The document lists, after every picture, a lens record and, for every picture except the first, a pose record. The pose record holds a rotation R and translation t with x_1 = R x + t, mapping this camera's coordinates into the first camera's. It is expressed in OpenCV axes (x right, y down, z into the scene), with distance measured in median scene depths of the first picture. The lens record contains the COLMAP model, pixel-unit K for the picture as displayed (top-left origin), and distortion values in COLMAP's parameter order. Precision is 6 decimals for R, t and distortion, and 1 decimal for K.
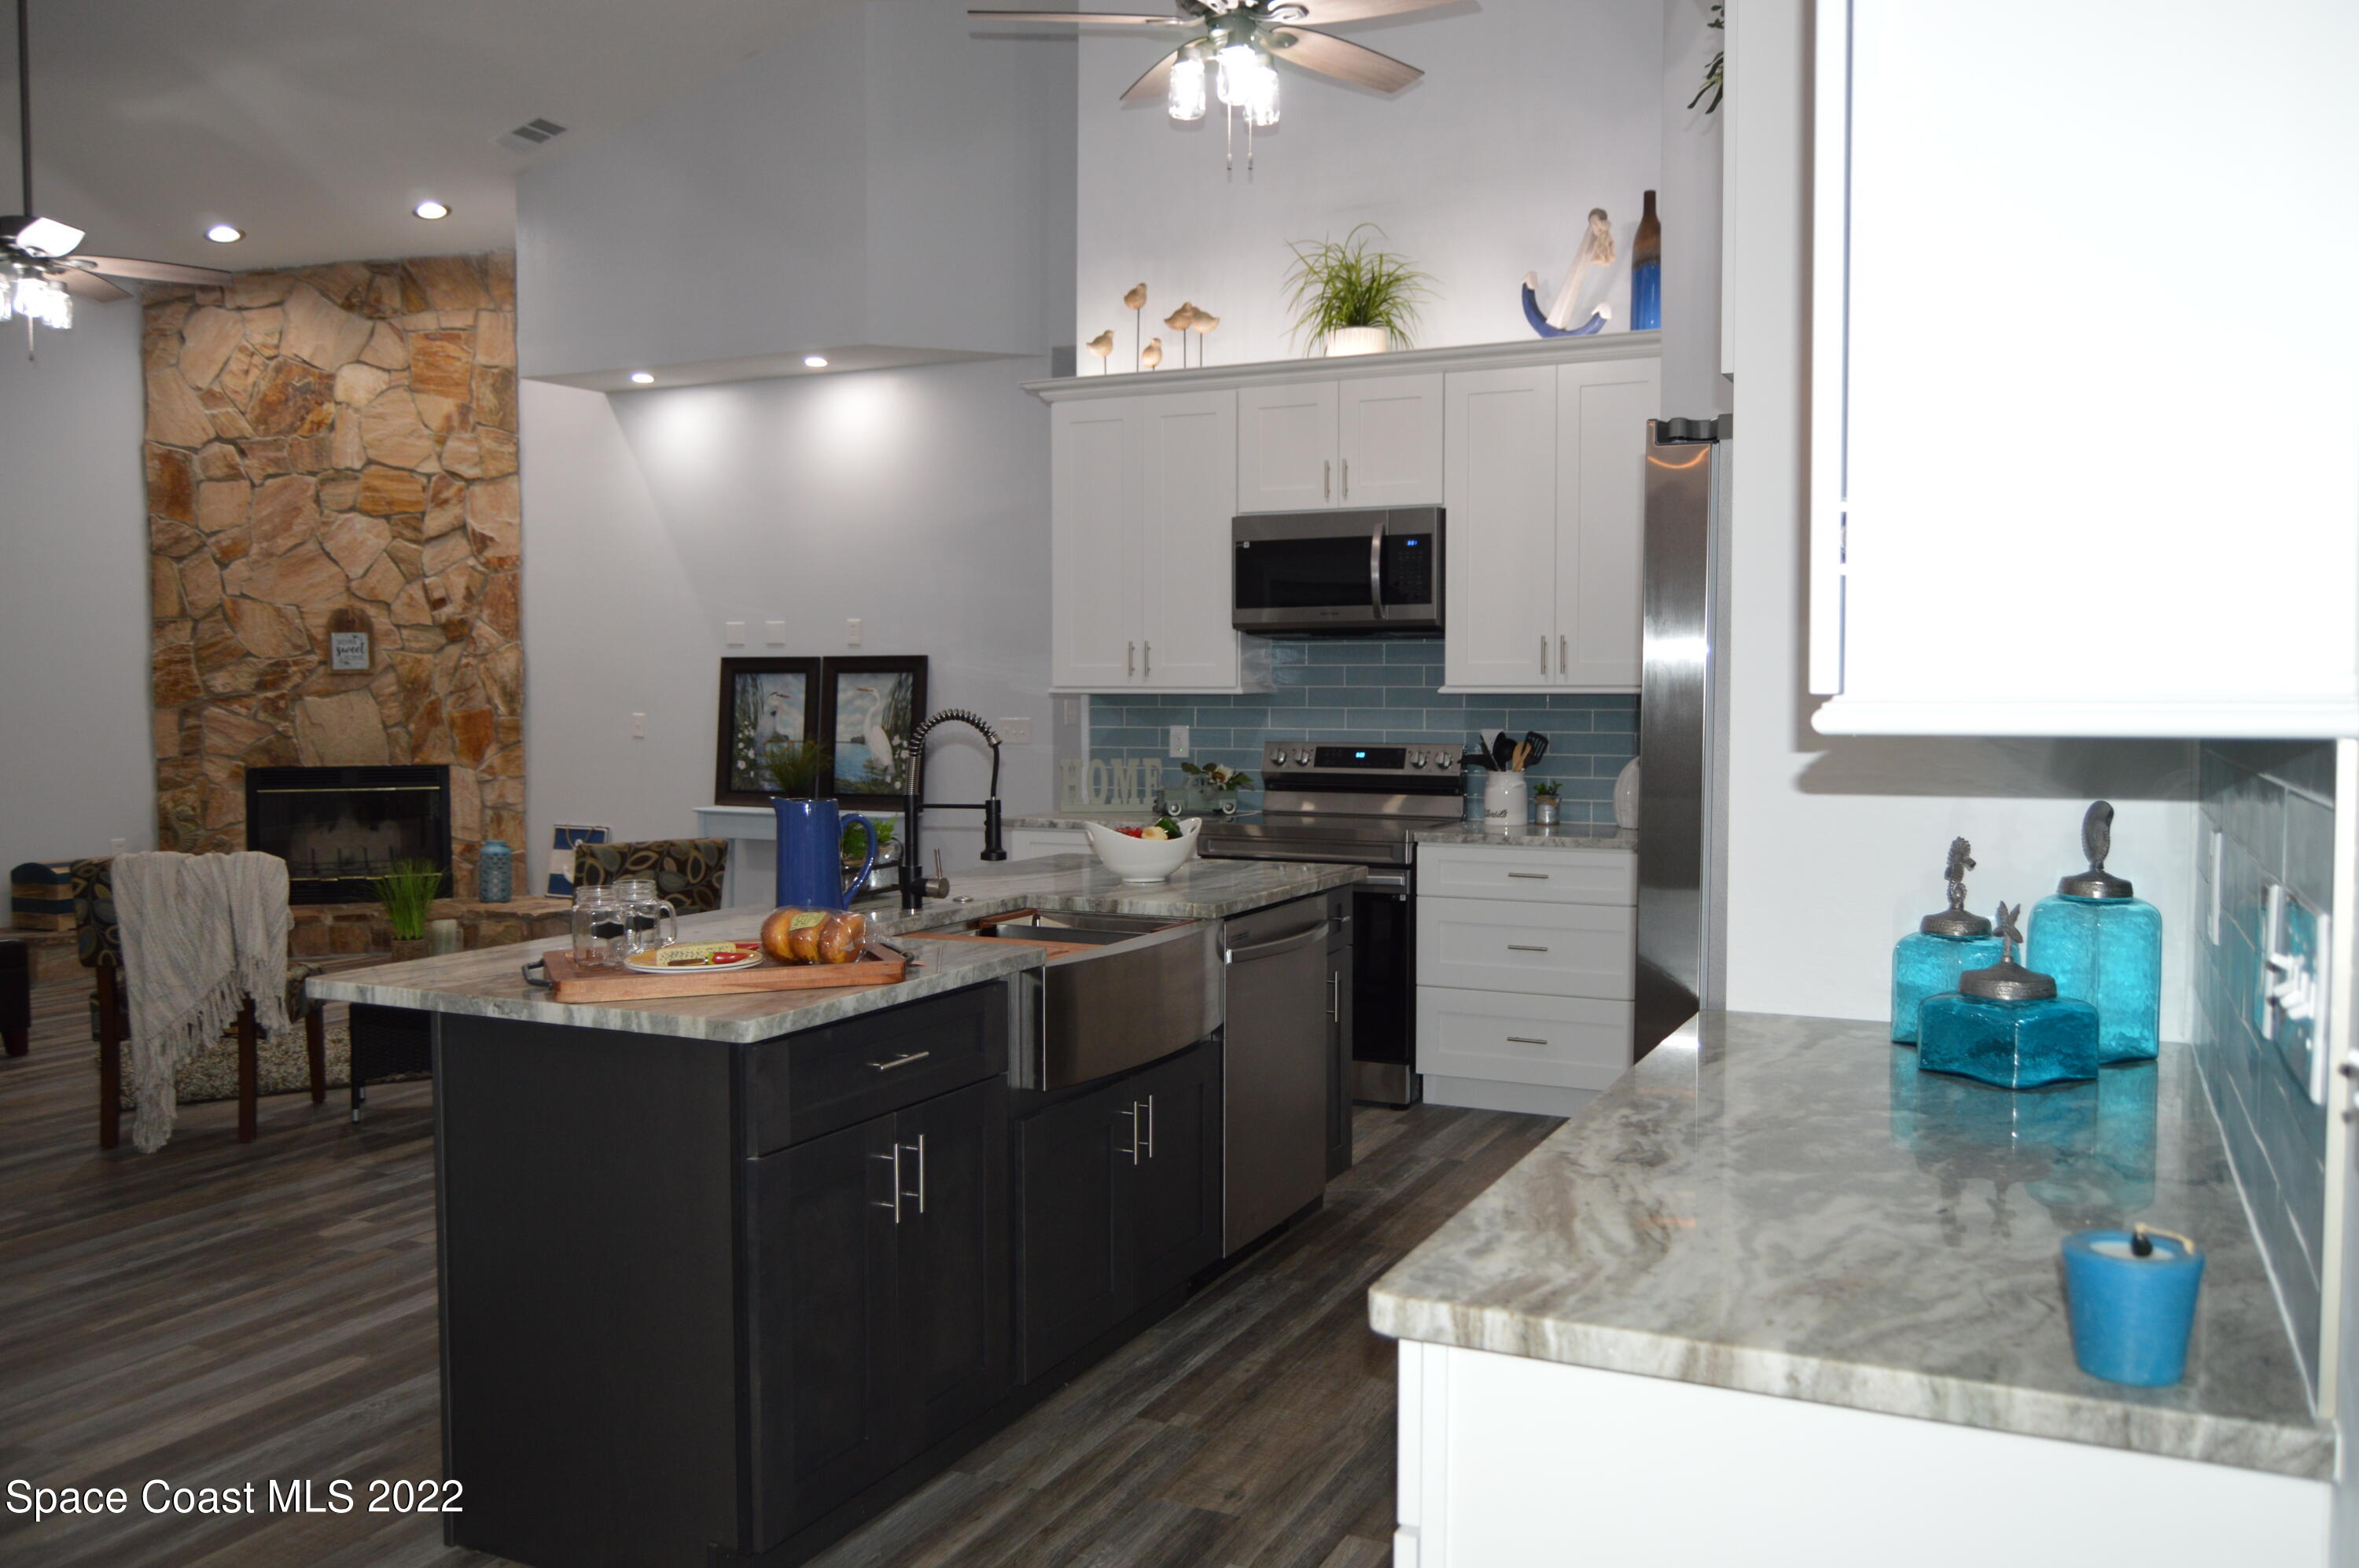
lens RADIAL K [[1852.9, 0, 1191.1], [0, 1852.9, 782.4], [0, 0, 1]] dist [-0.016287, 0.013515]
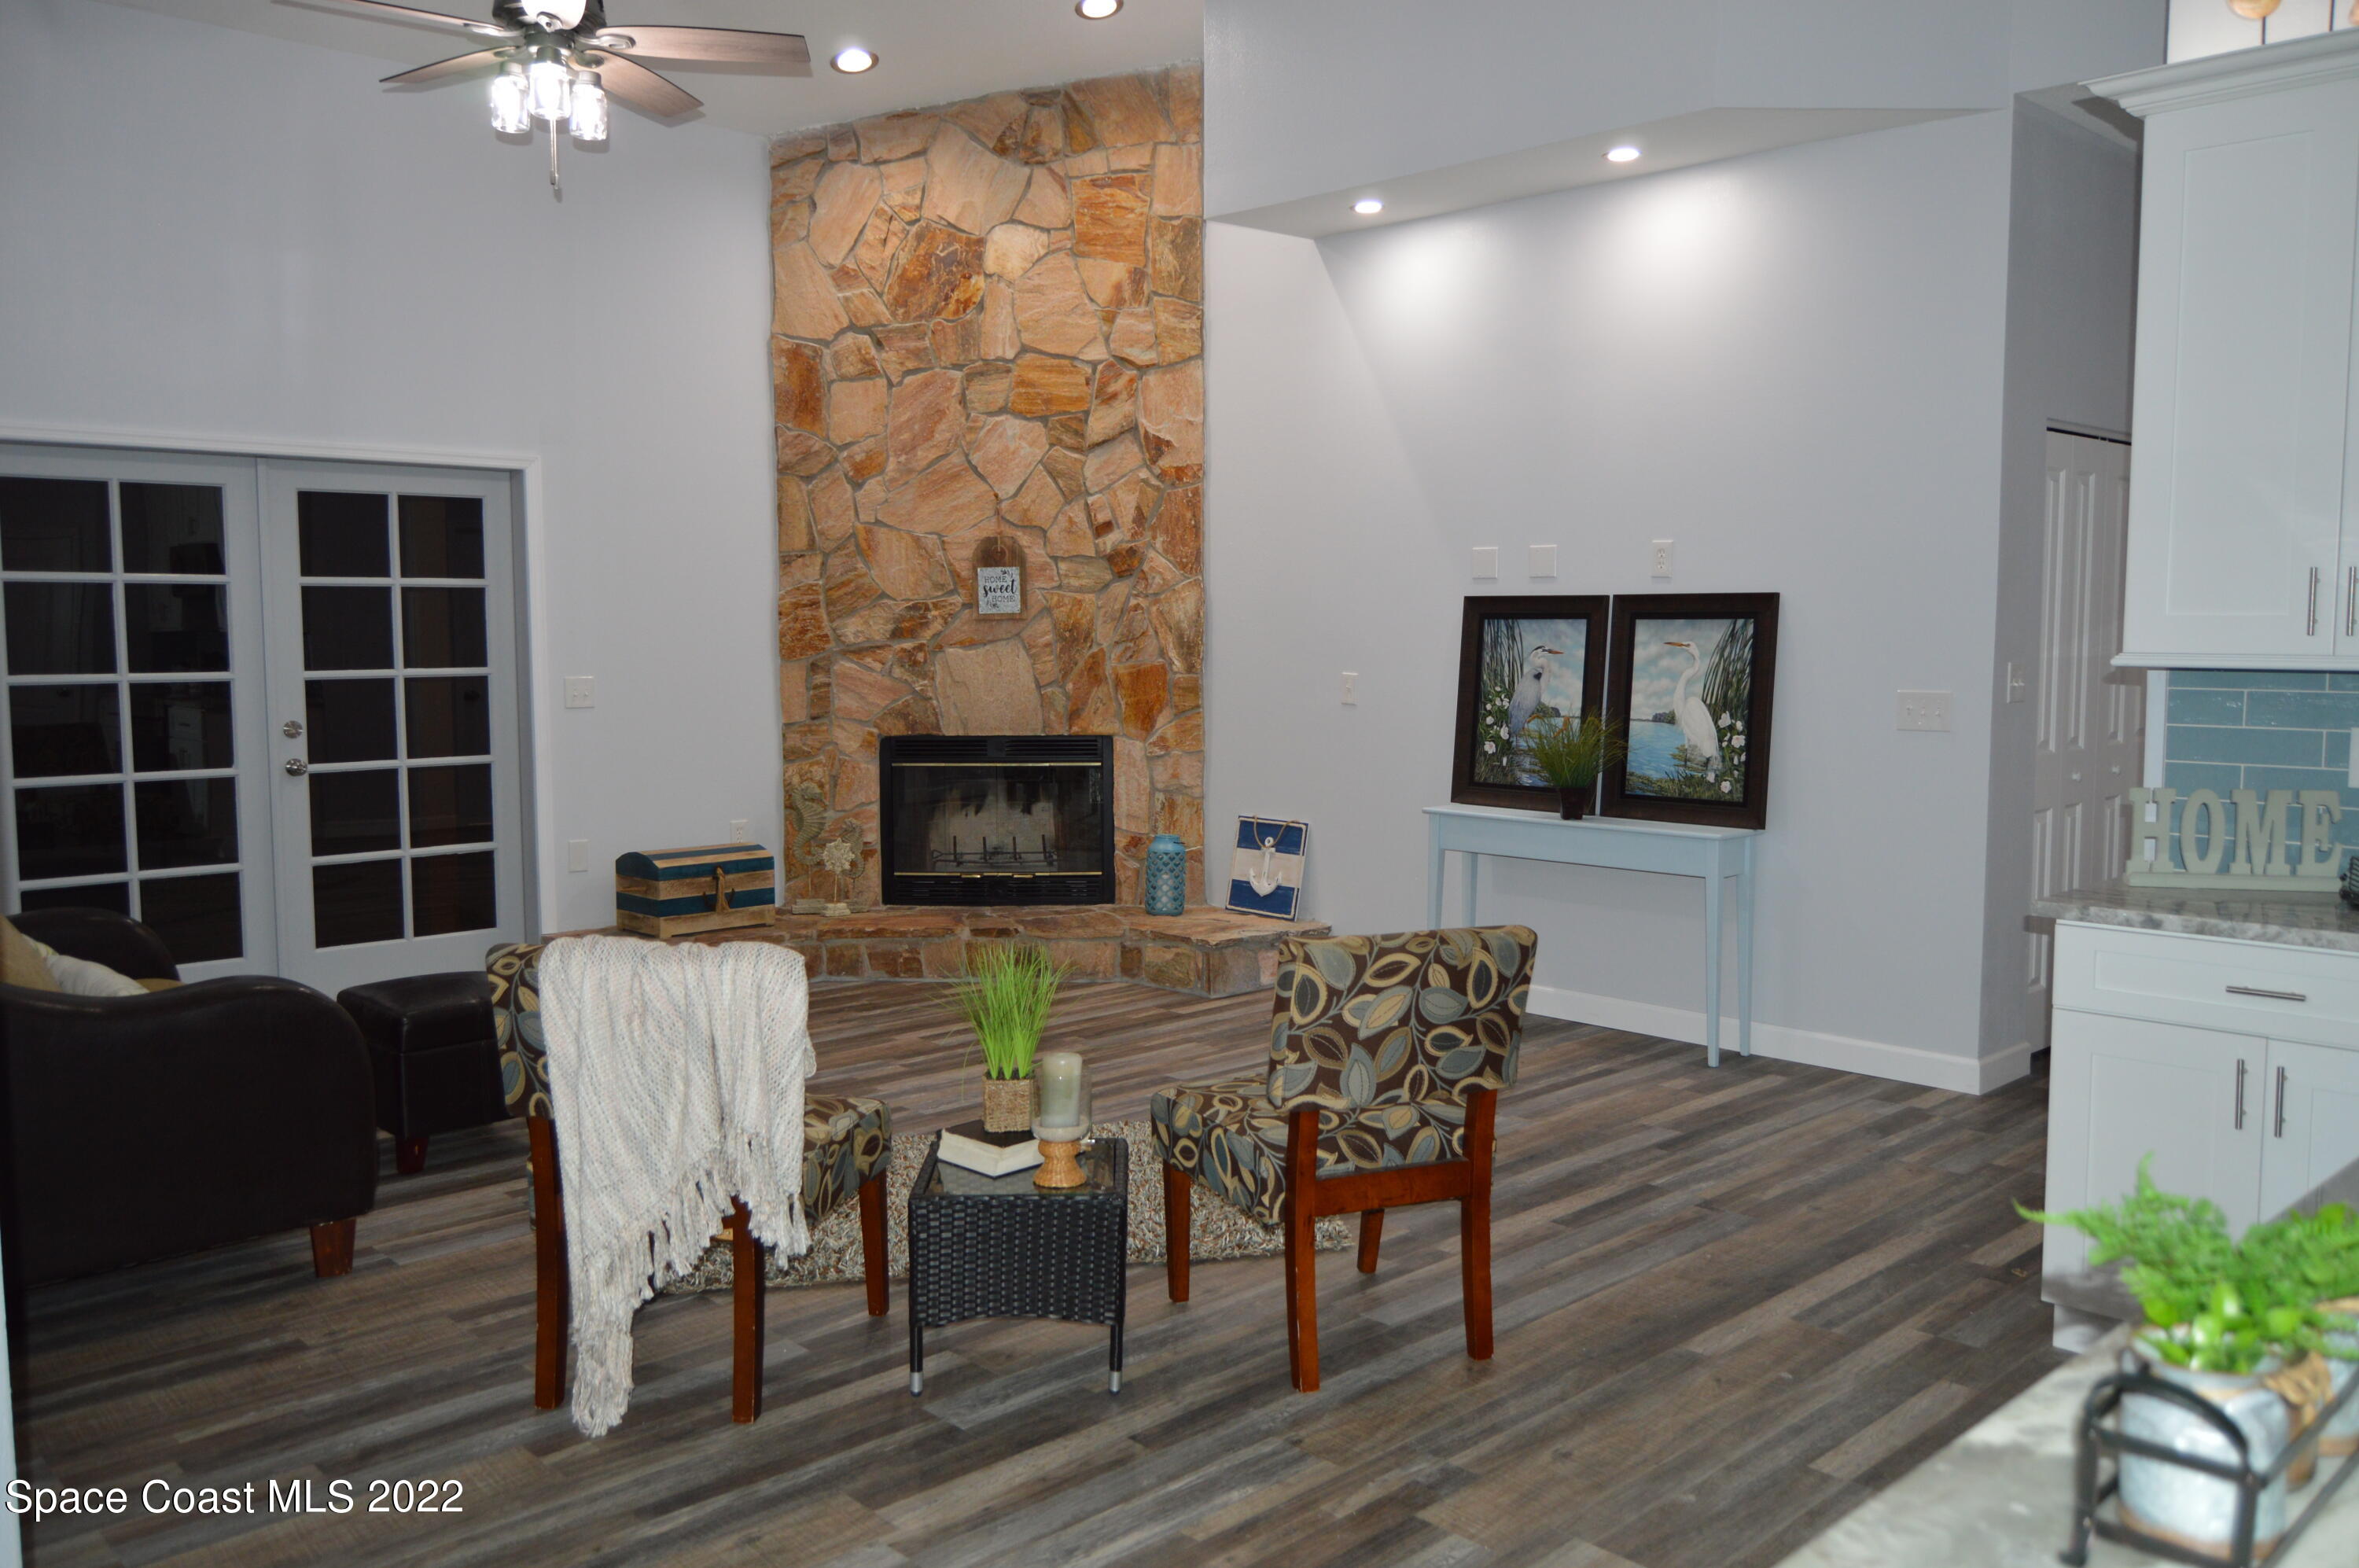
lens RADIAL K [[1852.9, 0, 1191.1], [0, 1852.9, 782.4], [0, 0, 1]] dist [-0.016287, 0.013515]
pose [[0.937184, 0.029696, -0.347569, -0.100520], [-0.017021, 0.999076, 0.039464, -0.021902], [0.348420, -0.031069, 0.936824, 0.285856]]
